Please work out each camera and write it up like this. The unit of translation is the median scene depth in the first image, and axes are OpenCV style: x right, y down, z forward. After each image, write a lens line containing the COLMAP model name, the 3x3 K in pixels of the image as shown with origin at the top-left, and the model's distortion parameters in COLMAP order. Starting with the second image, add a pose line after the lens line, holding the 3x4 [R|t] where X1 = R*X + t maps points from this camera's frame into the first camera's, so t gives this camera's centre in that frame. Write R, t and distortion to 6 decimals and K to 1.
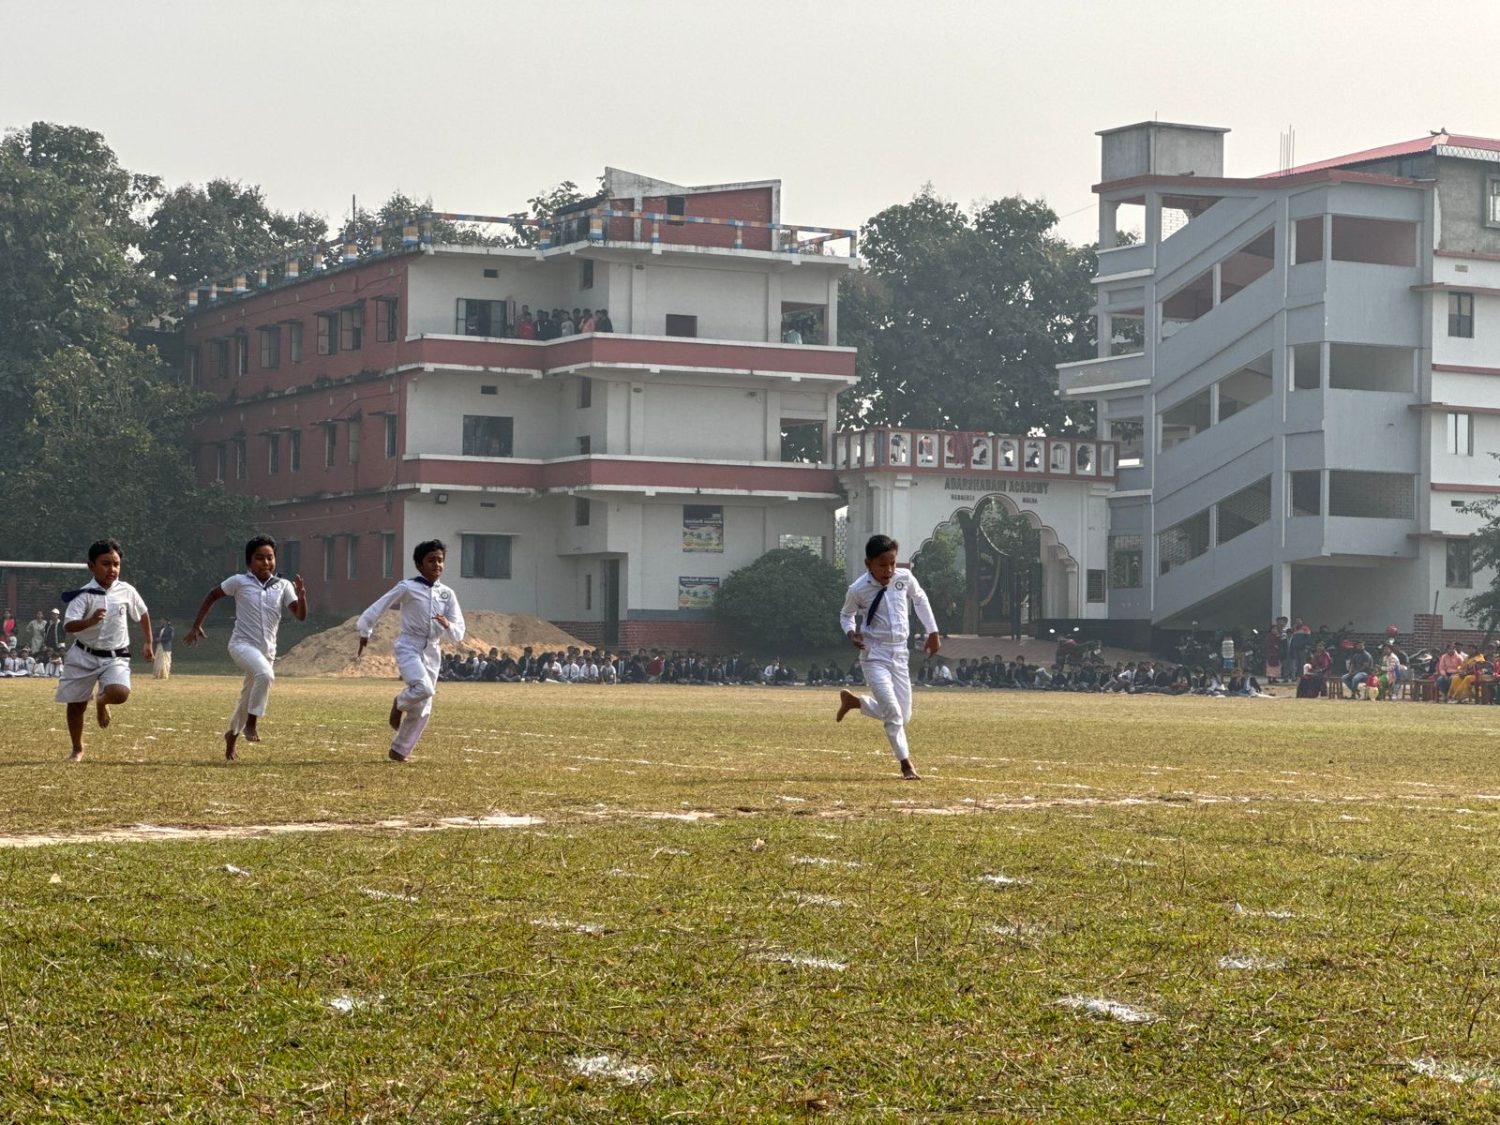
lens RADIAL K [[3173.8, 0, 750.0], [0, 3173.8, 562.5], [0, 0, 1]] dist [-0.014058, 2.292745]
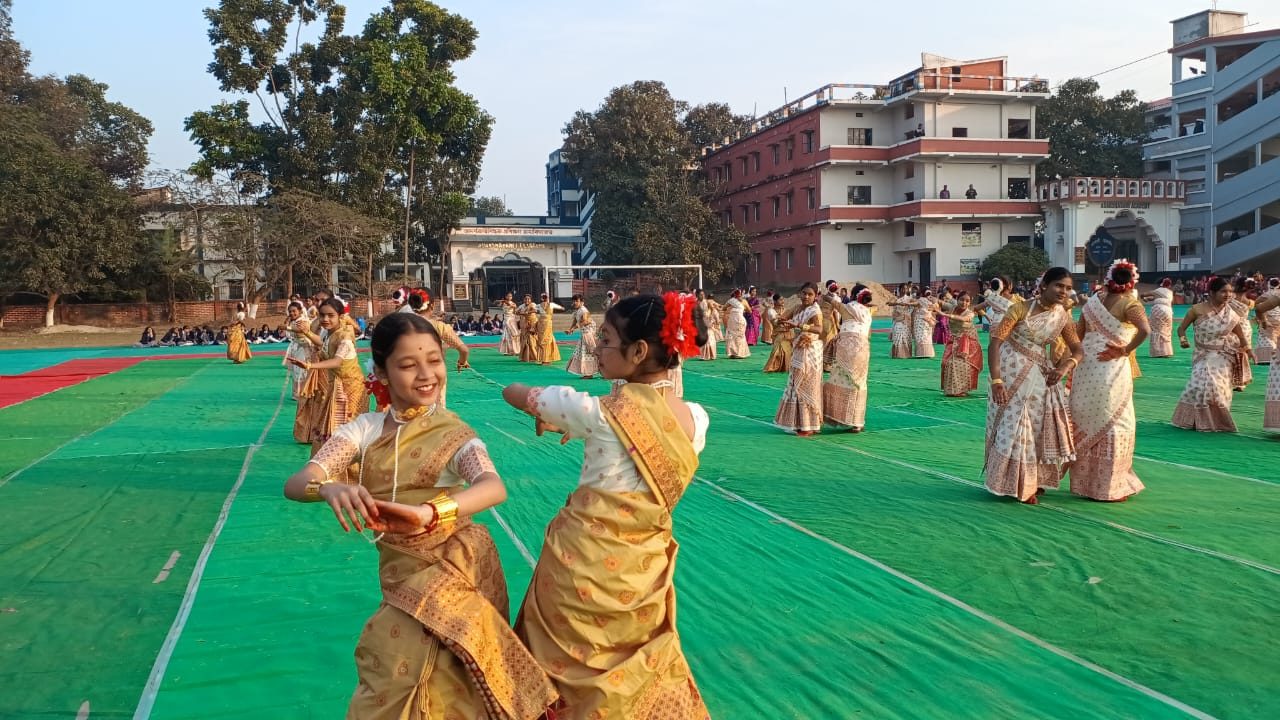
lens RADIAL K [[1037.1, 0, 640.0], [0, 1037.1, 360.0], [0, 0, 1]] dist [-0.068143, -0.004209]
pose [[0.976281, -0.030453, -0.214354, -0.082596], [0.050155, 0.994938, 0.087083, 0.000955], [0.210616, -0.095769, 0.972866, 0.312461]]
